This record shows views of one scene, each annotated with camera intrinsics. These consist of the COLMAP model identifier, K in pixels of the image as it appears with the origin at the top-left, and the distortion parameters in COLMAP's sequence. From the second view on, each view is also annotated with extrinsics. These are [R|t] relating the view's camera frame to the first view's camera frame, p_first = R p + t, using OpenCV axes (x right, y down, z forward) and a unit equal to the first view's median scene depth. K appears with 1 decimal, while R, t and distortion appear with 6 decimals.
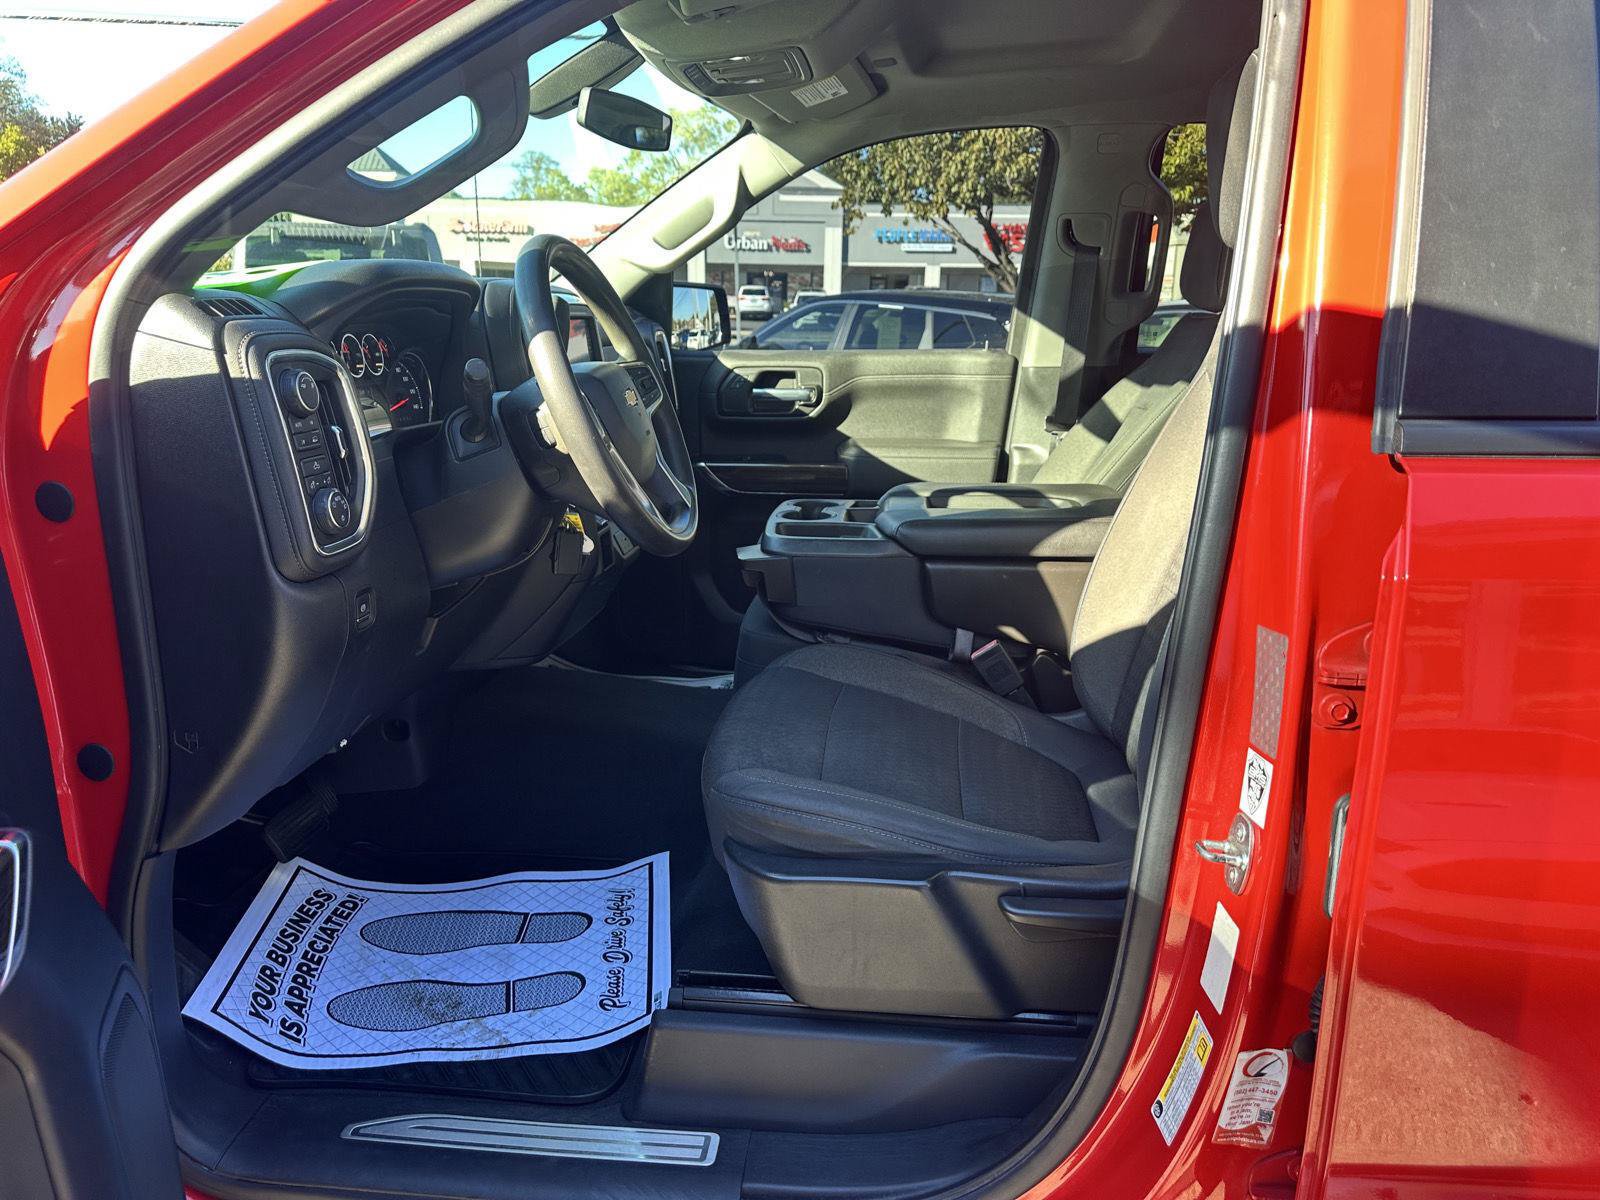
lens RADIAL K [[1110.6, 0, 802.0], [0, 1110.6, 602.4], [0, 0, 1]] dist [0.046706, -0.051491]
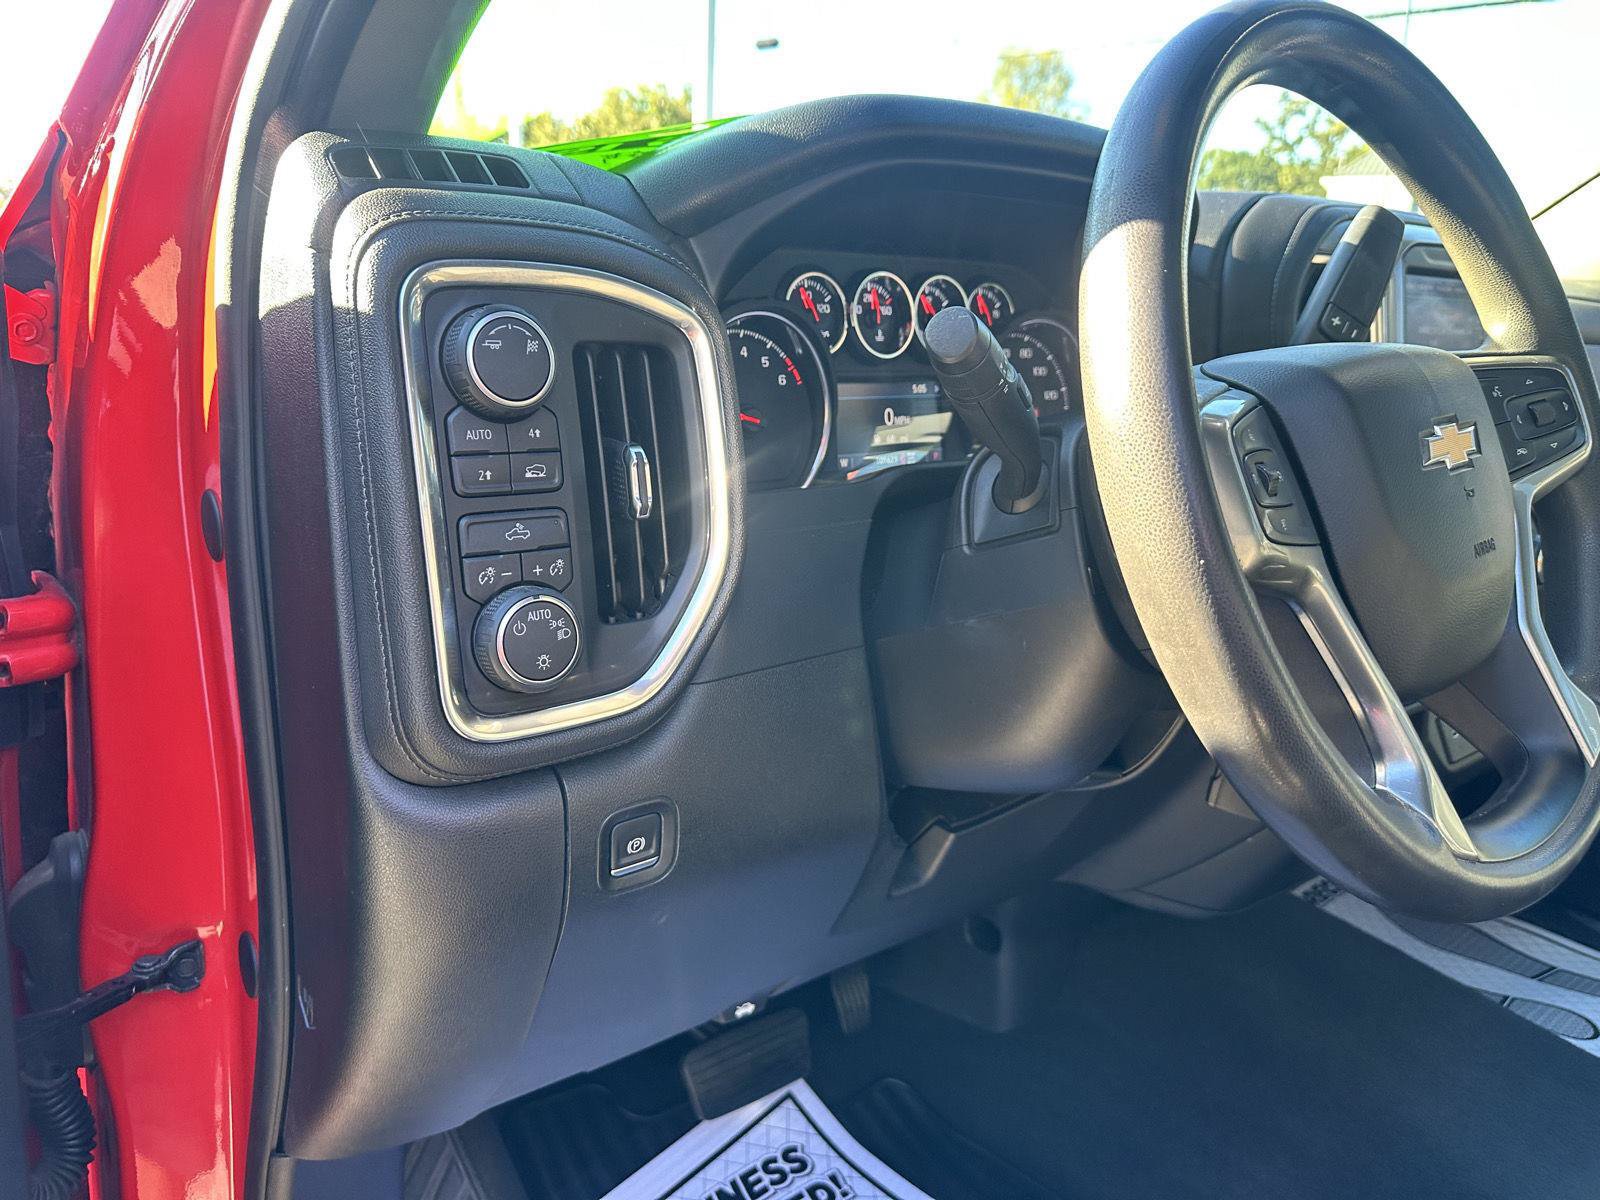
lens RADIAL K [[1110.6, 0, 852.5], [0, 1110.6, 602.7], [0, 0, 1]] dist [0.046706, -0.051491]
pose [[0.706040, 0.199087, -0.679612, -0.033688], [-0.207652, 0.975688, 0.070094, -0.114663], [0.677044, 0.091633, 0.730216, 0.581798]]
